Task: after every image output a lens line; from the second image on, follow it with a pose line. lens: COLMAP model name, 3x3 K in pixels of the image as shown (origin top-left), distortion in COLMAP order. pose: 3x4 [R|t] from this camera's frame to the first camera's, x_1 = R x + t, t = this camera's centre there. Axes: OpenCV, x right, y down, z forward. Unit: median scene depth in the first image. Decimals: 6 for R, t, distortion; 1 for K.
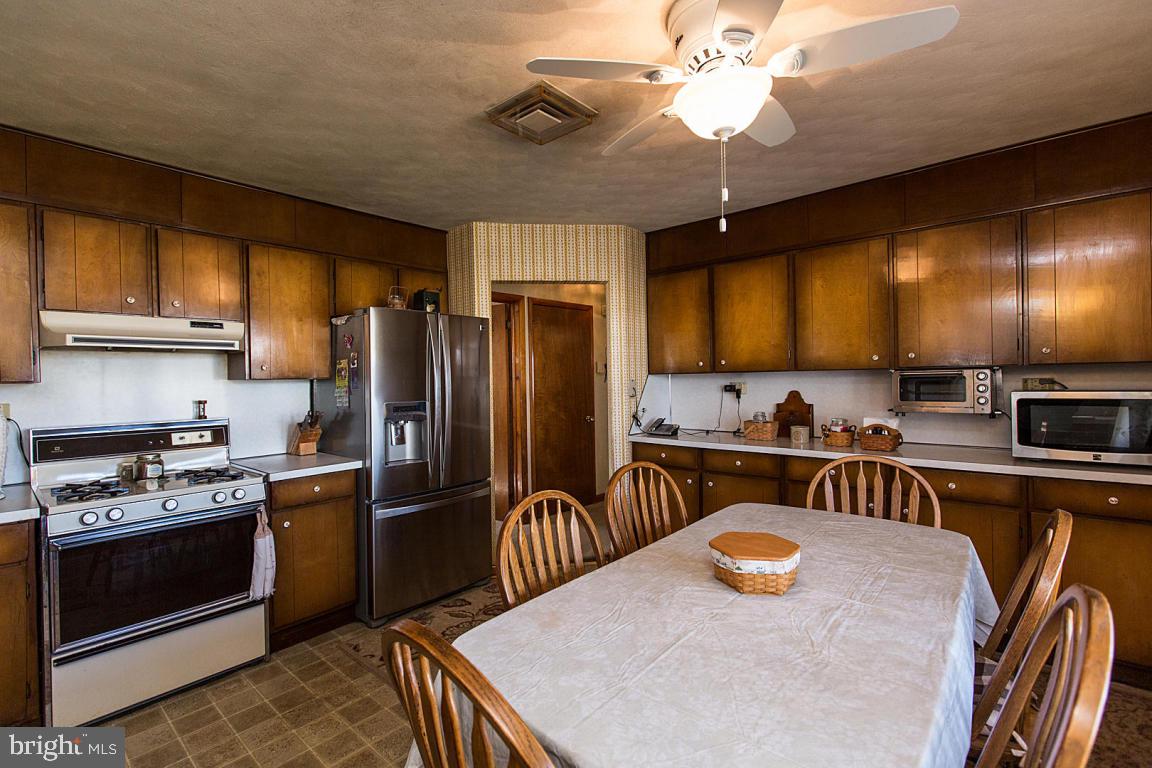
lens RADIAL K [[514.2, 0, 571.9], [0, 514.2, 379.6], [0, 0, 1]] dist [0.000699, 0.000461]
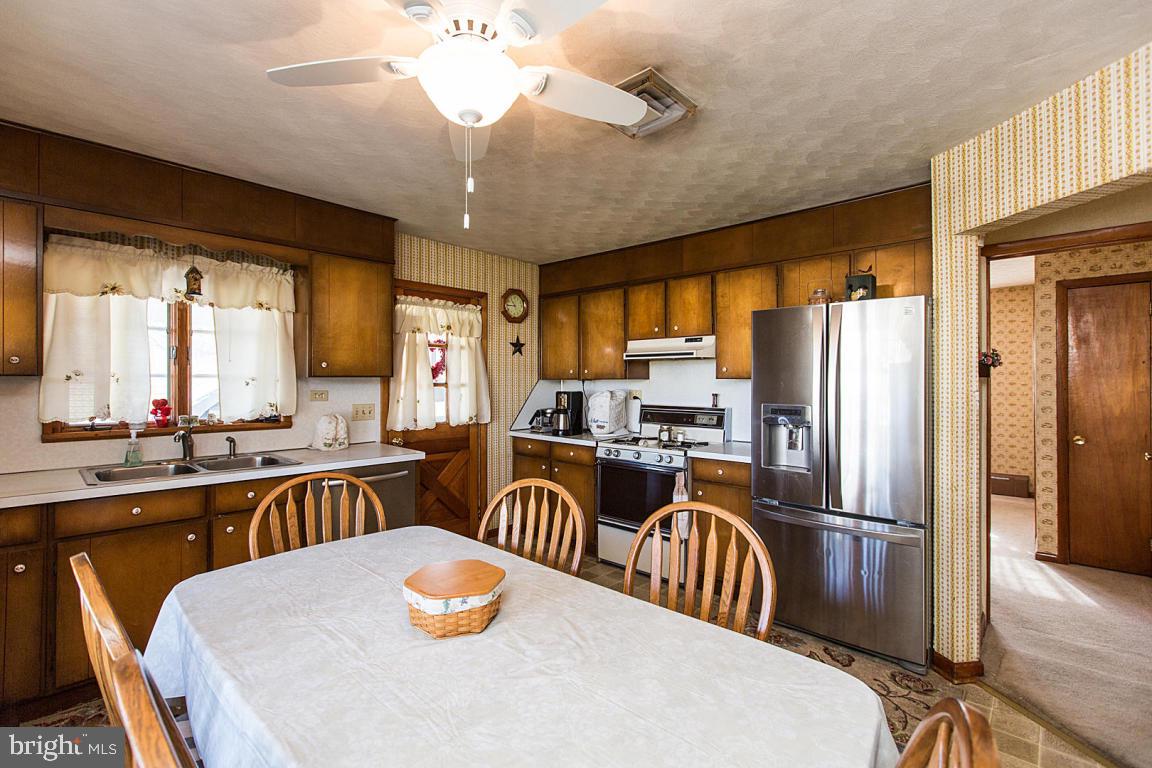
lens RADIAL K [[510.0, 0, 569.6], [0, 510.0, 381.6], [0, 0, 1]] dist [0.002454, 0.000425]
pose [[-0.033202, 0.019057, -0.999267, 0.730317], [-0.005247, 0.999801, 0.019241, -0.018045], [0.999435, 0.005882, -0.033095, 0.735515]]
